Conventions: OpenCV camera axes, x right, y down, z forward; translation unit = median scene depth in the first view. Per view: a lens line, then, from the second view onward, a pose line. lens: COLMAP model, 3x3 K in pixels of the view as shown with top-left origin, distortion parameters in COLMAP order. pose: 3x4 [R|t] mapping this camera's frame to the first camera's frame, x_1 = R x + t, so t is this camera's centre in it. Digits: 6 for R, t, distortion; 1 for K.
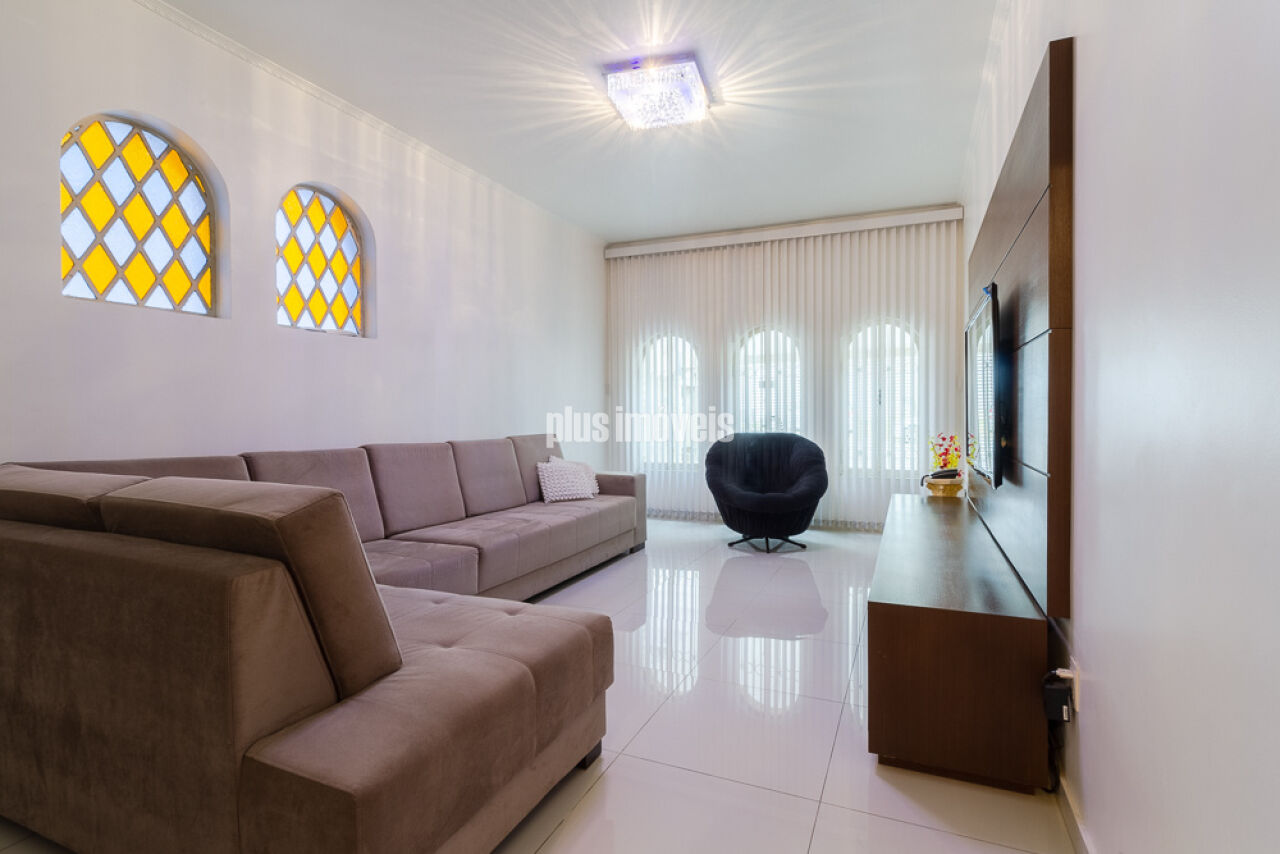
lens RADIAL K [[606.2, 0, 640.0], [0, 606.2, 427.0], [0, 0, 1]] dist [0.000106, 0.000001]
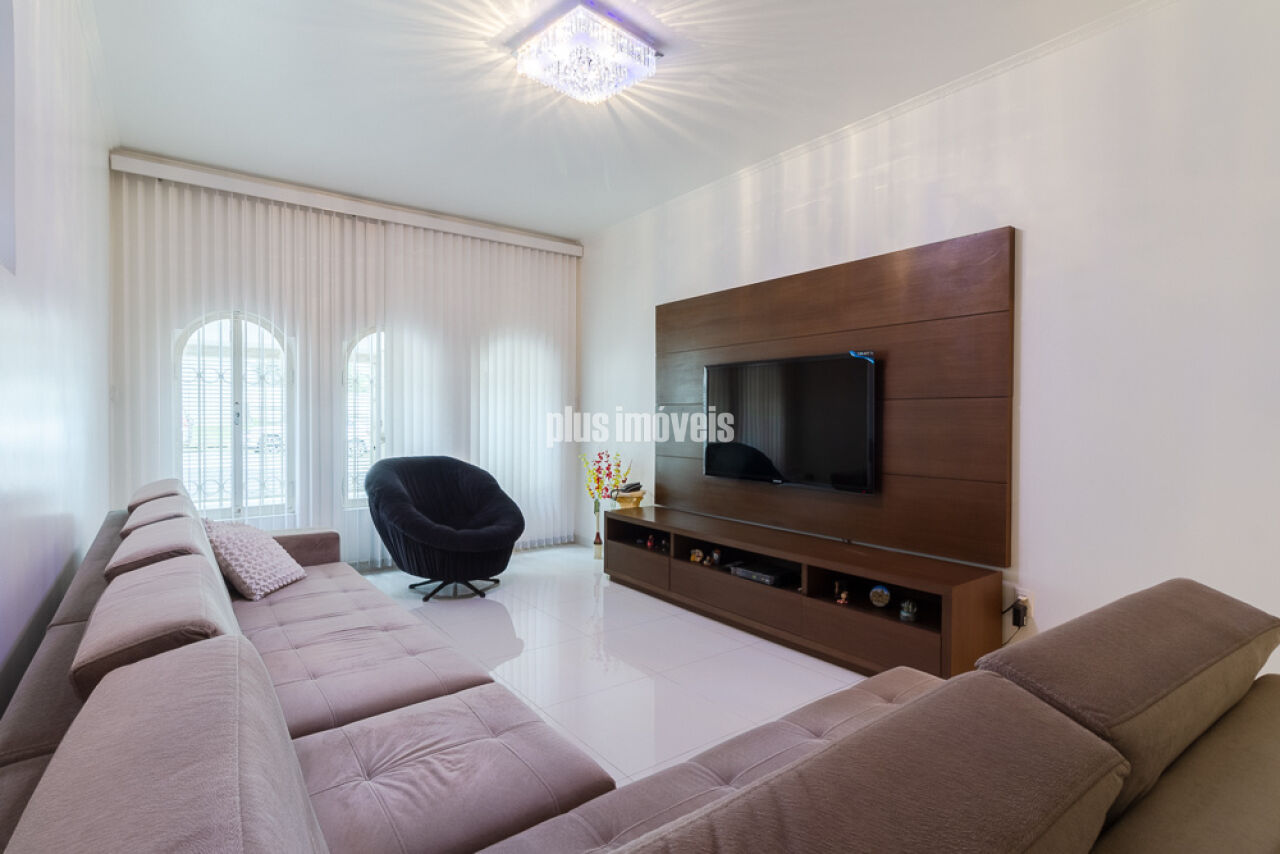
lens RADIAL K [[644.8, 0, 659.4], [0, 644.8, 431.5], [0, 0, 1]] dist [-0.000848, -0.000221]
pose [[0.503983, -0.005535, 0.863696, -0.391065], [0.011513, 0.999934, -0.000310, -0.020141], [-0.863637, 0.010100, 0.504014, 0.271865]]
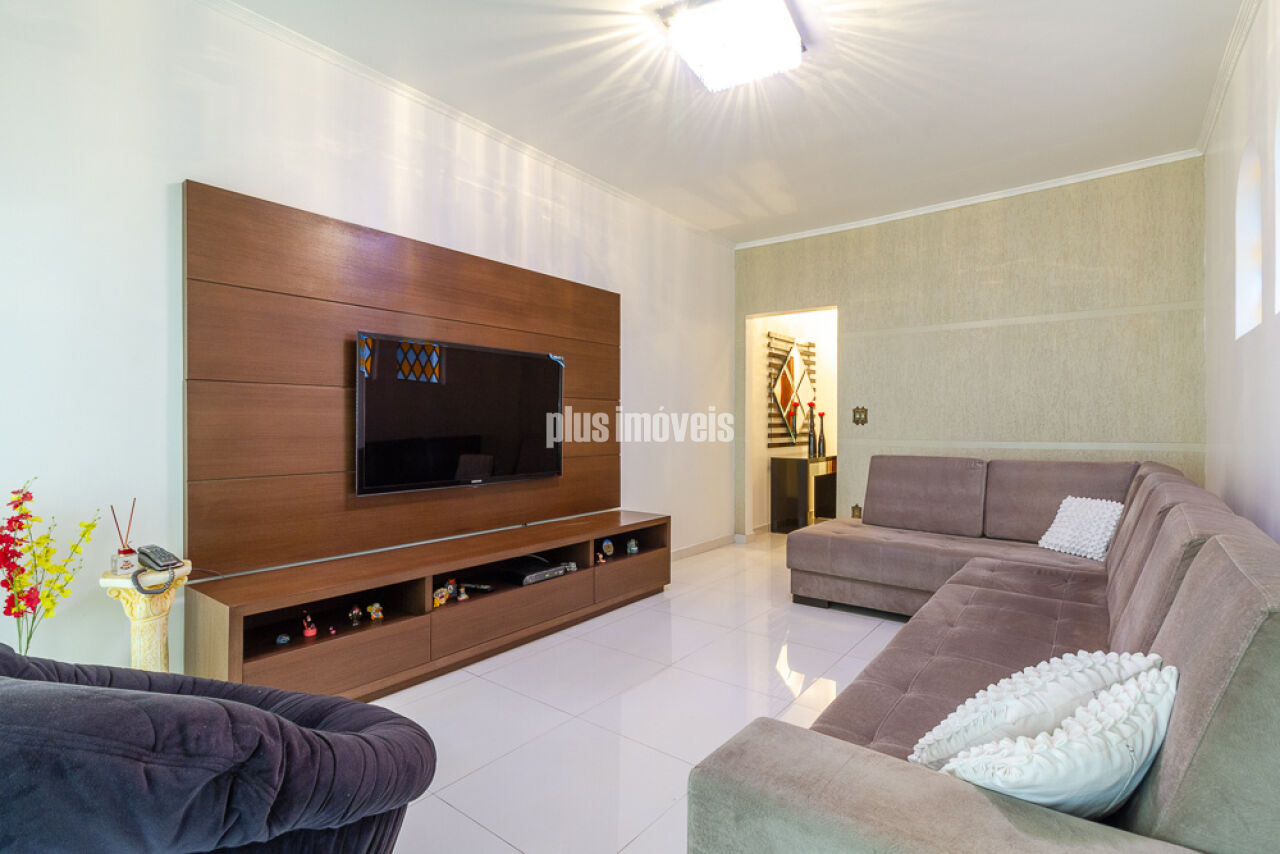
lens RADIAL K [[606.2, 0, 640.0], [0, 606.2, 427.0], [0, 0, 1]] dist [0.000106, 0.000001]
pose [[-0.963565, 0.006854, 0.267387, -0.033222], [0.015004, 0.999483, 0.028446, -0.032033], [-0.267054, 0.031422, -0.963169, 1.045568]]
